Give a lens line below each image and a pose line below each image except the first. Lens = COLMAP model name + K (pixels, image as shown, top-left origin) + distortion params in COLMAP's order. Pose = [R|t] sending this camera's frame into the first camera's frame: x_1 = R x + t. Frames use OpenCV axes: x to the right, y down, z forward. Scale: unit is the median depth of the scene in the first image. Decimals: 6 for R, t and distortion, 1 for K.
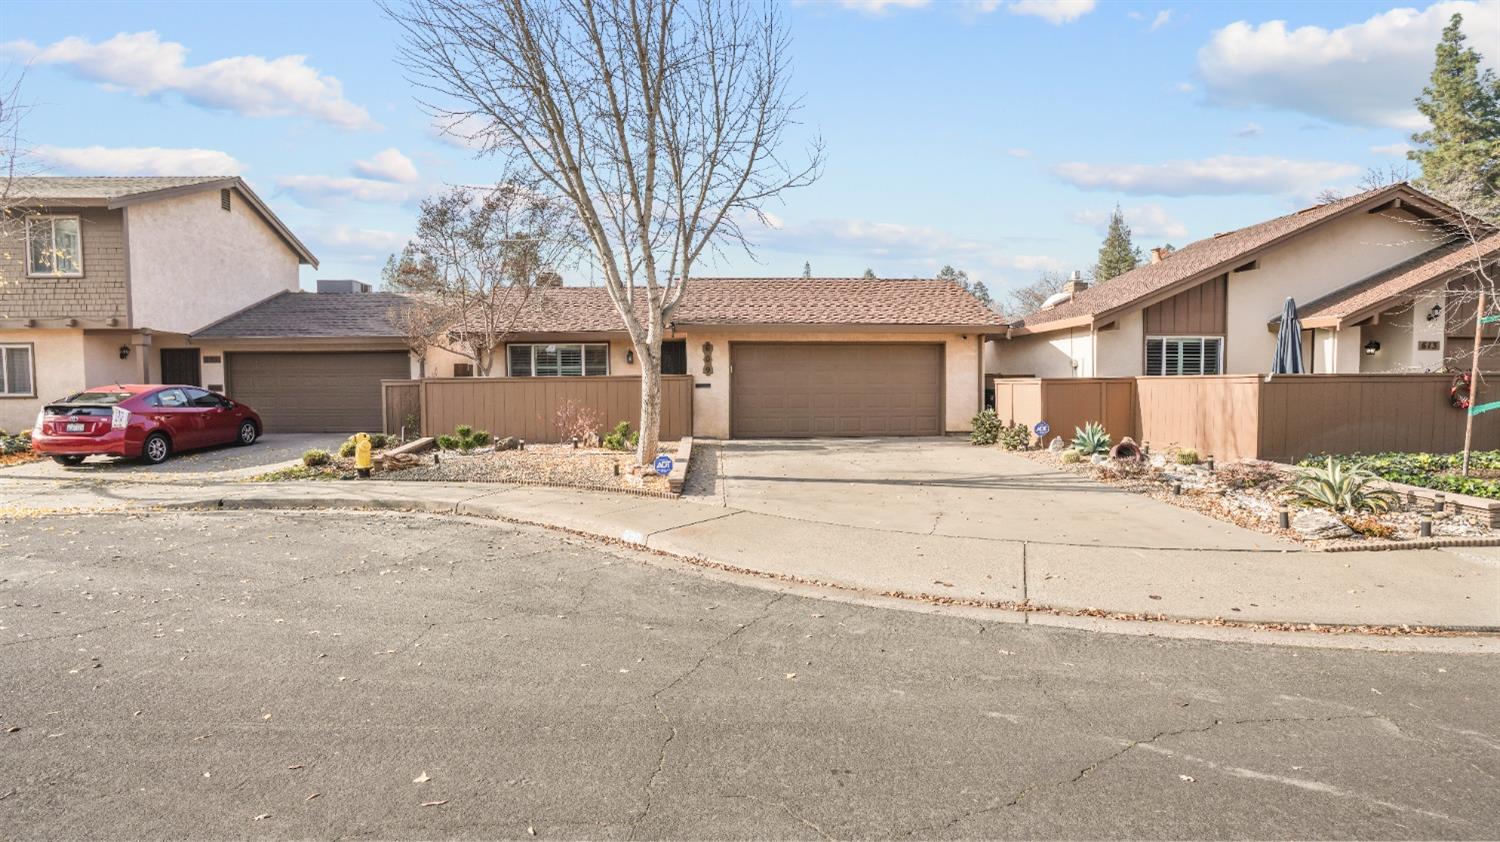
lens RADIAL K [[708.5, 0, 741.1], [0, 708.5, 414.7], [0, 0, 1]] dist [-0.063984, 0.022109]
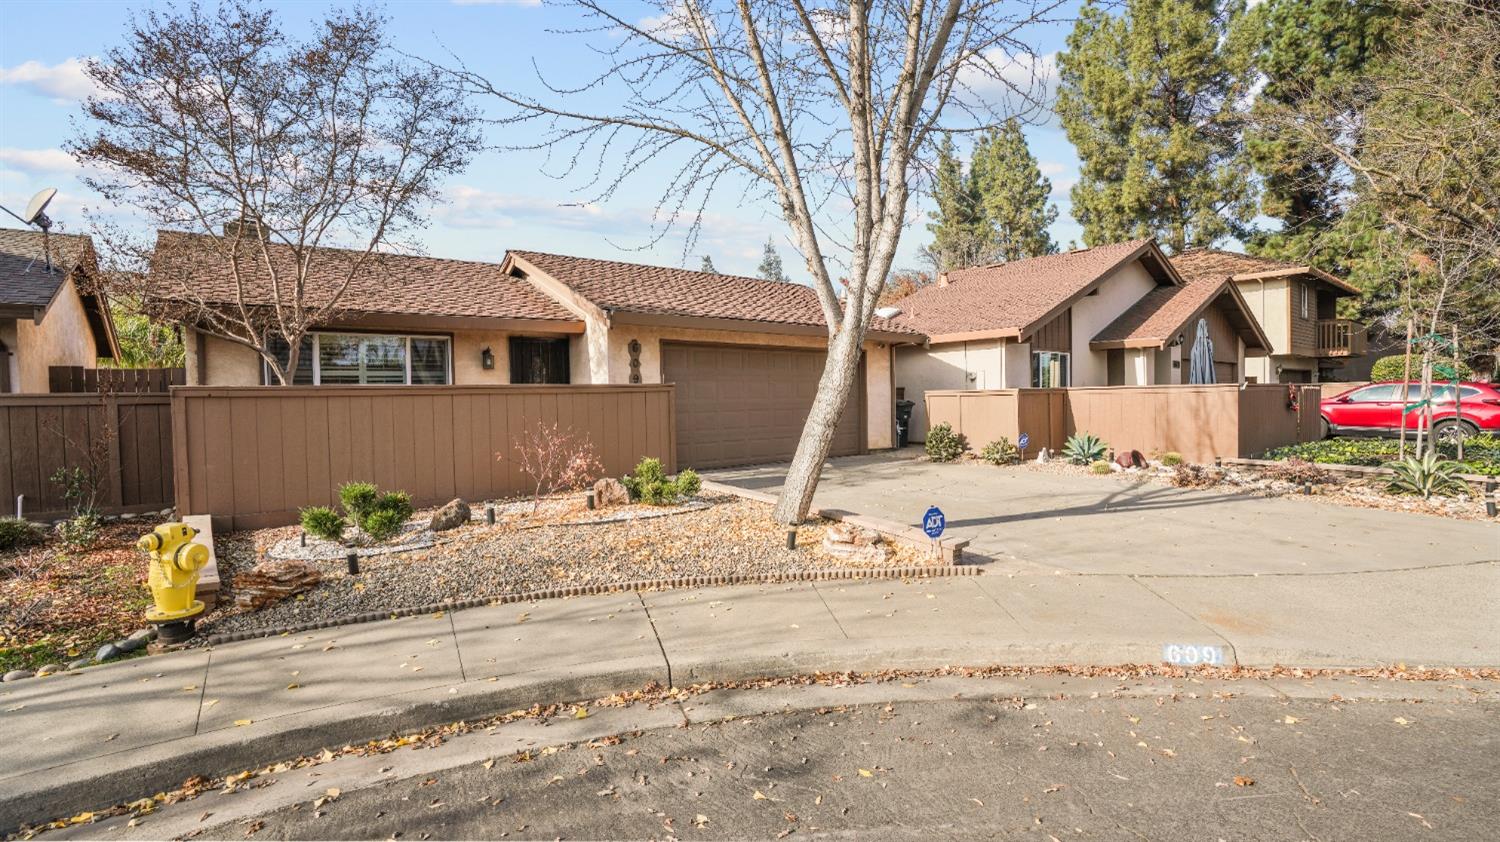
lens RADIAL K [[708.5, 0, 769.9], [0, 708.5, 410.1], [0, 0, 1]] dist [-0.063984, 0.022109]
pose [[0.799738, -0.015675, 0.600145, -0.369488], [0.036051, 0.999109, -0.021944, -0.011958], [-0.599266, 0.039185, 0.799590, 0.362268]]
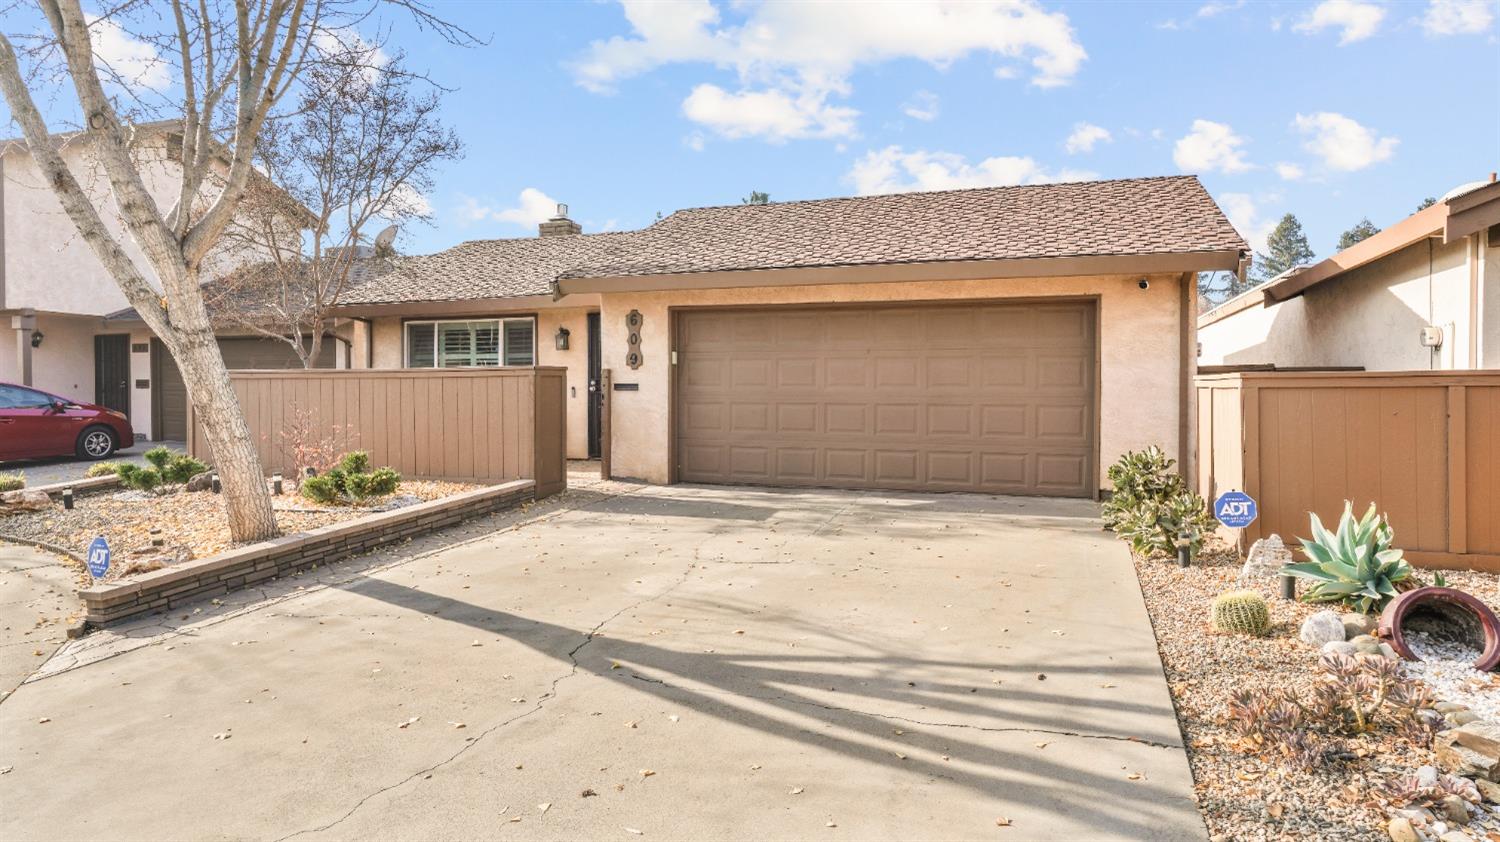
lens RADIAL K [[890.9, 0, 745.5], [0, 890.9, 413.6], [0, 0, 1]] dist [-0.002079, 0.001214]
pose [[0.918923, 0.019866, -0.393936, 0.320129], [-0.023642, 0.999709, -0.004732, -0.018784], [0.393728, 0.013662, 0.919126, 0.389314]]
